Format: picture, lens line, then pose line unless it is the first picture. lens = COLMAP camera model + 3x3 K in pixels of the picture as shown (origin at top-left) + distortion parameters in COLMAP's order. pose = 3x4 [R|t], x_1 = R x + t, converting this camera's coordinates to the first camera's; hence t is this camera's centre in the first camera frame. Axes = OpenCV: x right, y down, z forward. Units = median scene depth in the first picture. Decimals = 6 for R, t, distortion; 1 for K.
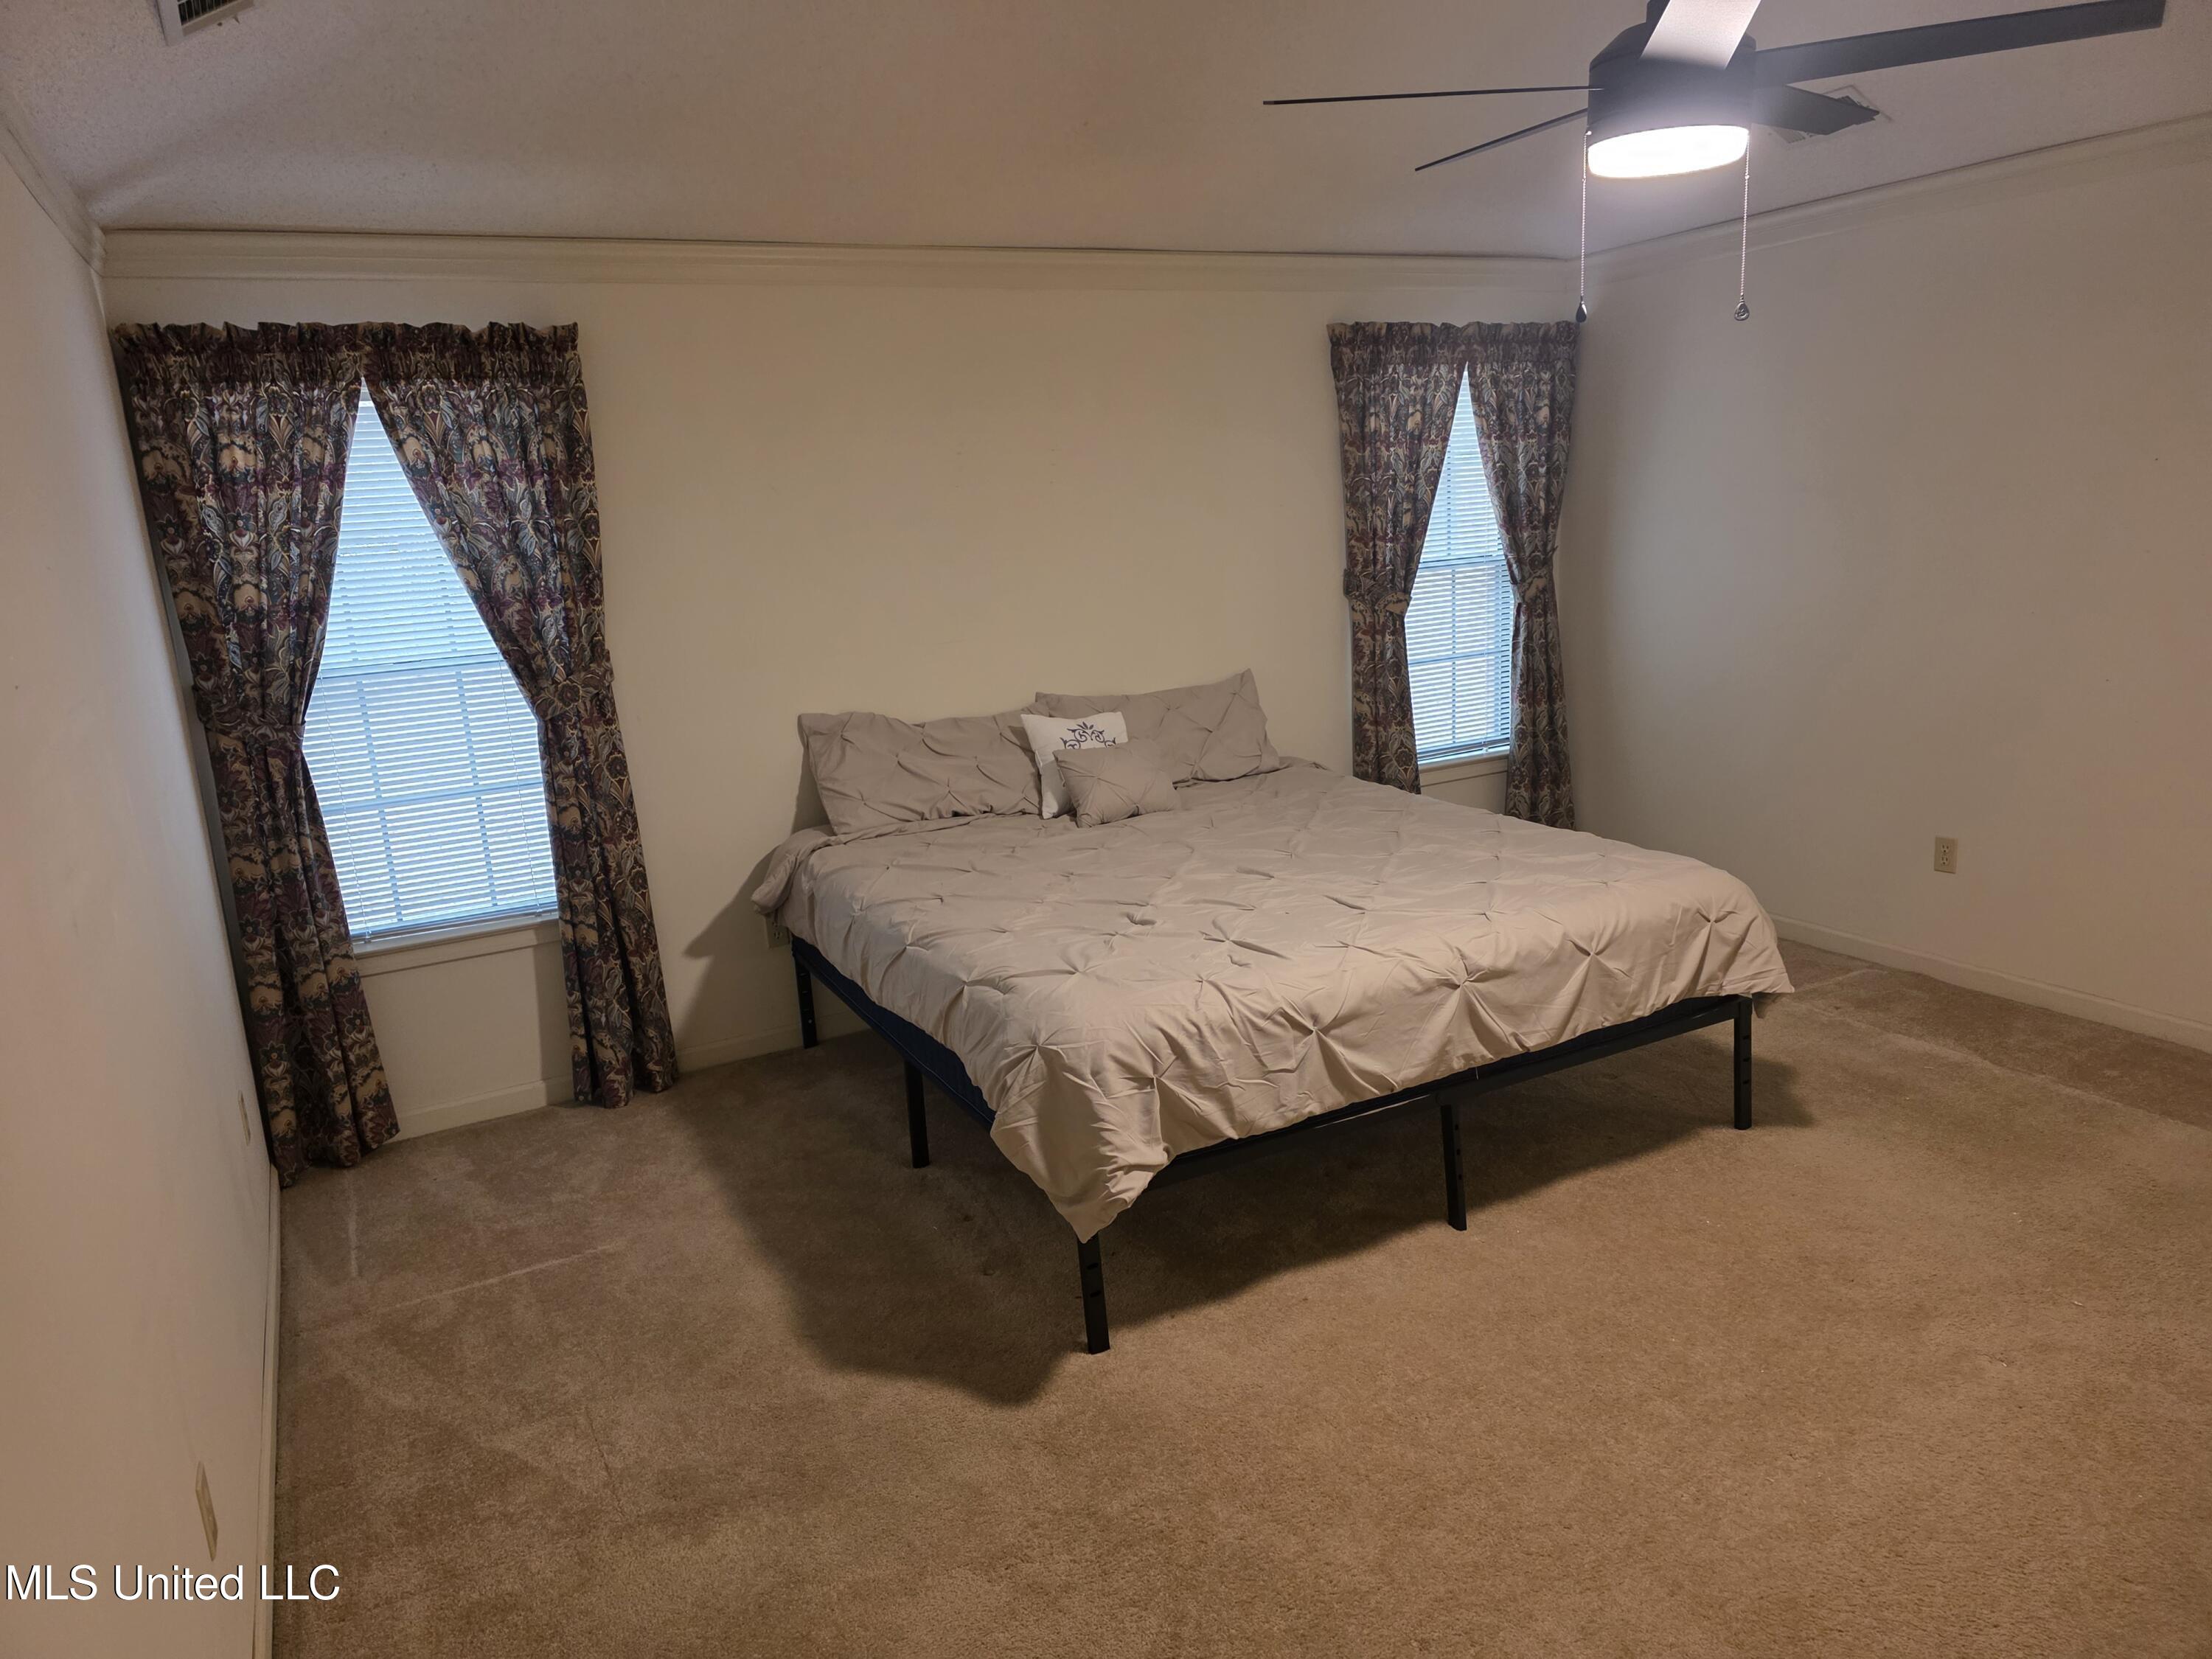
lens RADIAL K [[1474.6, 0, 1120.0], [0, 1474.6, 806.3], [0, 0, 1]] dist [0.061076, -0.051868]
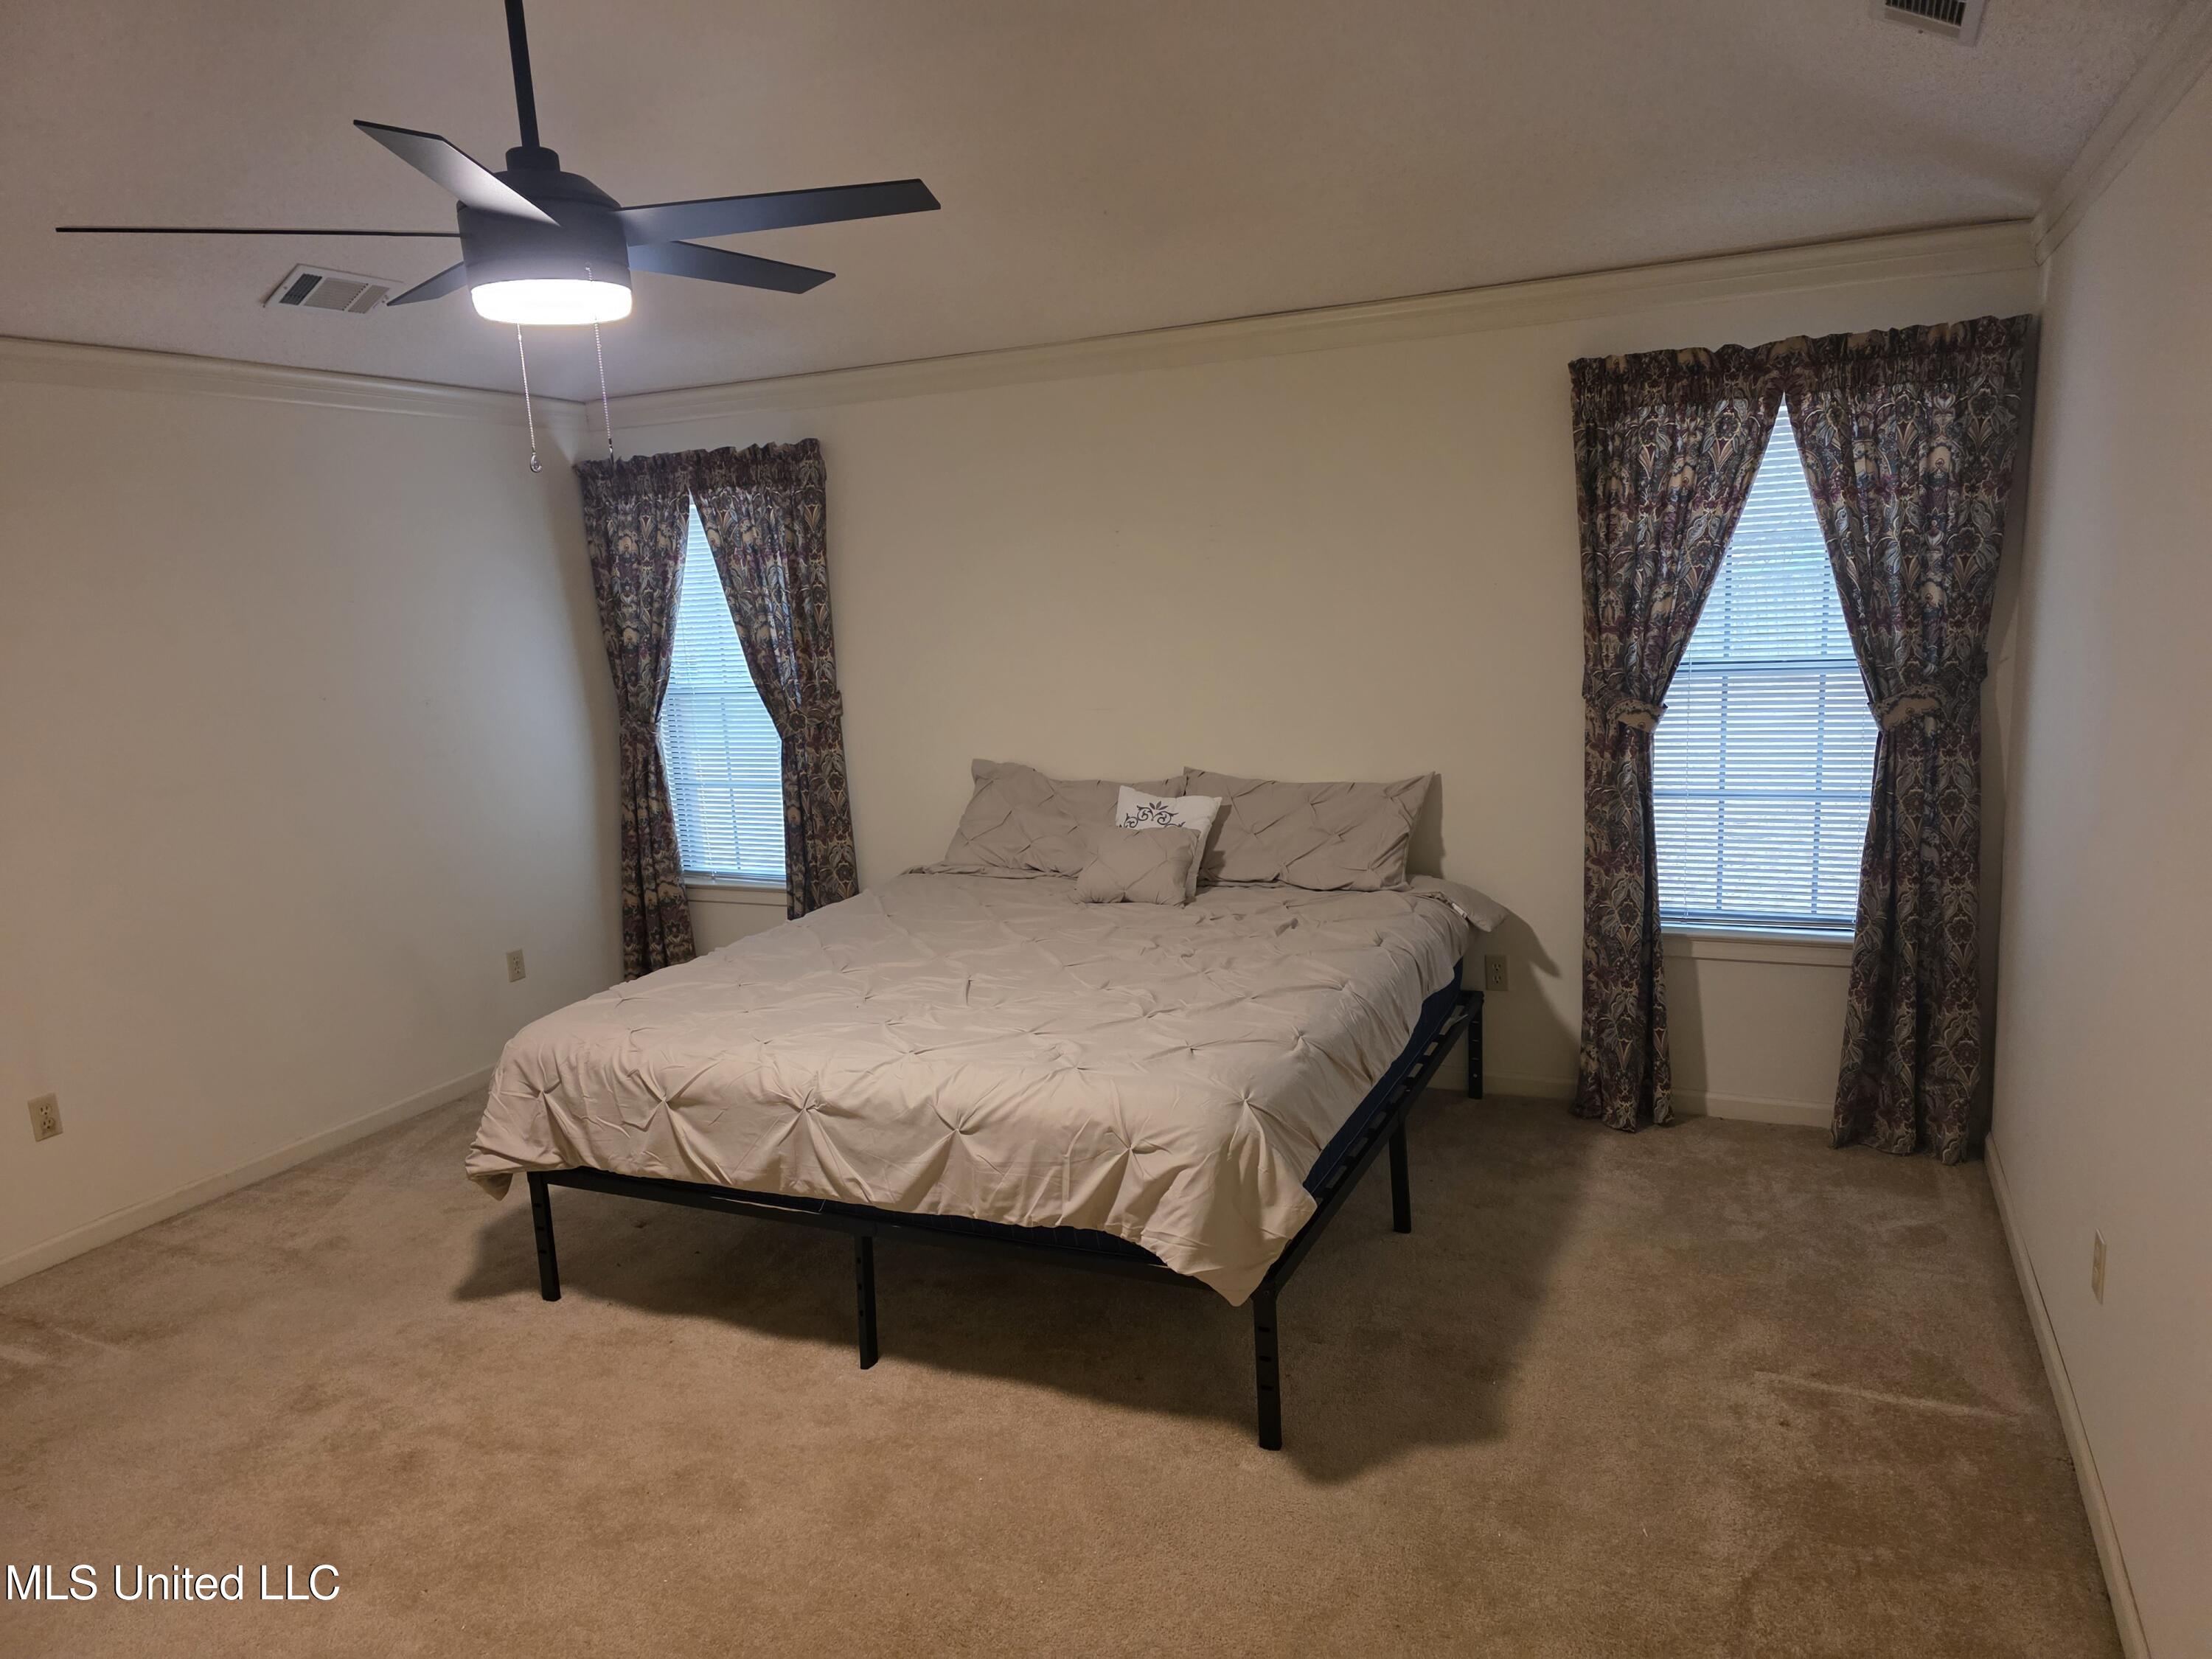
lens RADIAL K [[1474.6, 0, 1129.2], [0, 1474.6, 836.6], [0, 0, 1]] dist [0.061076, -0.051868]
pose [[0.618194, 0.164268, -0.768669, 0.867237], [-0.151011, 0.984522, 0.088947, -0.141662], [0.771383, 0.061091, 0.633432, 0.422645]]
